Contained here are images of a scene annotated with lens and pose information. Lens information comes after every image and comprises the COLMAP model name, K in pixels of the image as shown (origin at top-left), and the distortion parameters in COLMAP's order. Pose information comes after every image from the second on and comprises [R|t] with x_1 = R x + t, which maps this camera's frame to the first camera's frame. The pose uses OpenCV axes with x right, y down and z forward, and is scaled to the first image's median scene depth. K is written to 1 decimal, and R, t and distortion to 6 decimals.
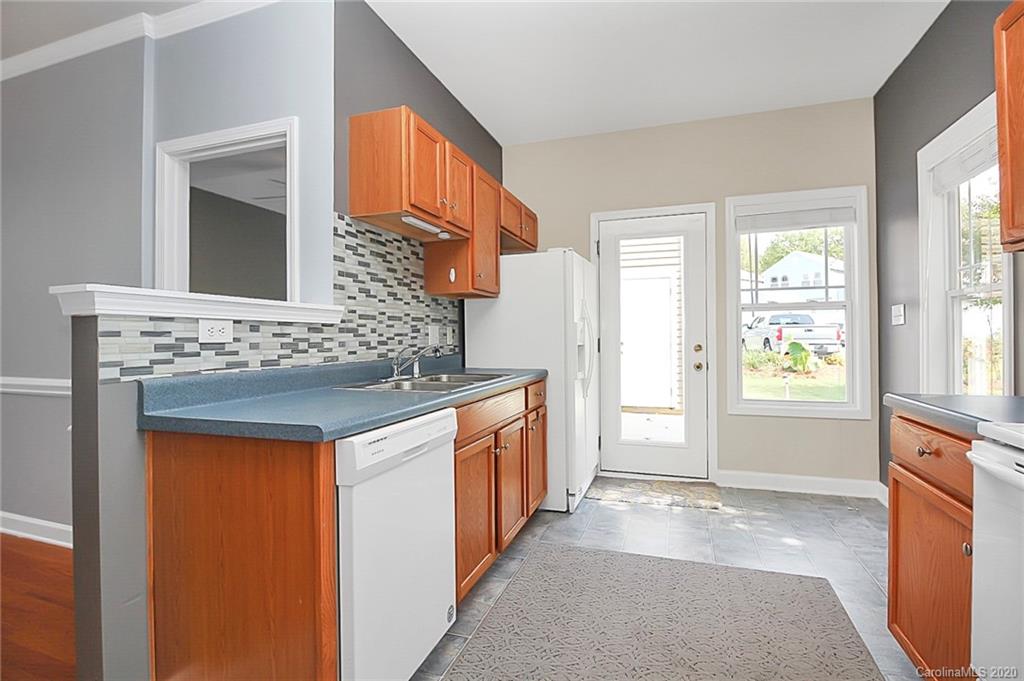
lens RADIAL K [[480.5, 0, 519.6], [0, 480.5, 338.3], [0, 0, 1]] dist [-0.017711, -0.002657]
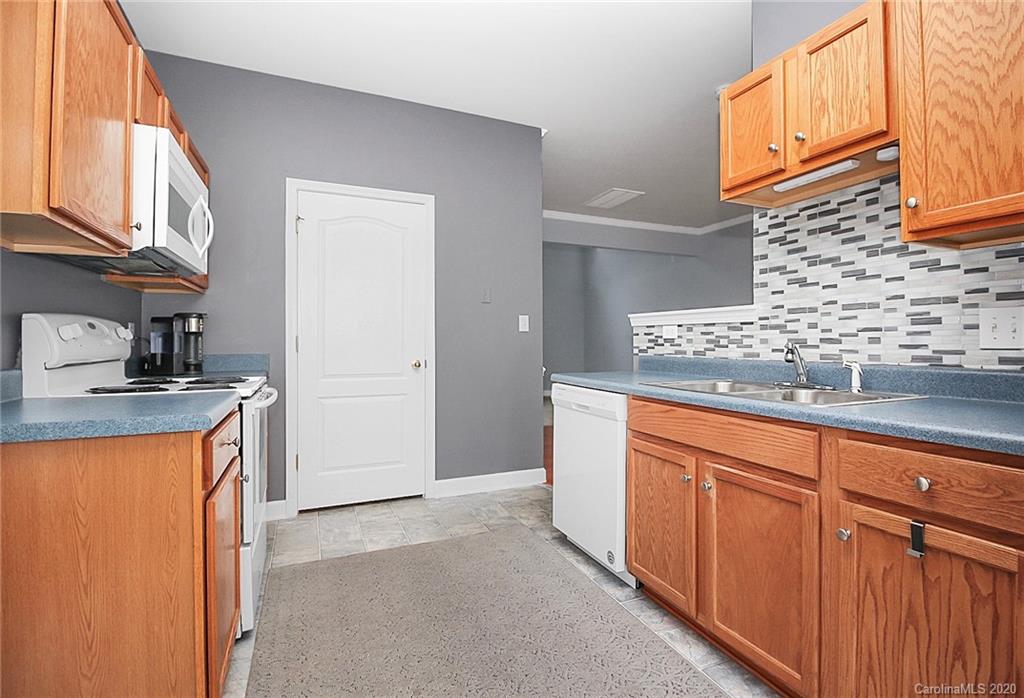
lens RADIAL K [[476.1, 0, 512.4], [0, 476.1, 339.1], [0, 0, 1]] dist [0.003674, -0.001202]
pose [[-0.746338, 0.005633, -0.665544, 0.672661], [0.004543, 0.999984, 0.003368, 0.002115], [0.665552, -0.000510, -0.746351, 1.364222]]
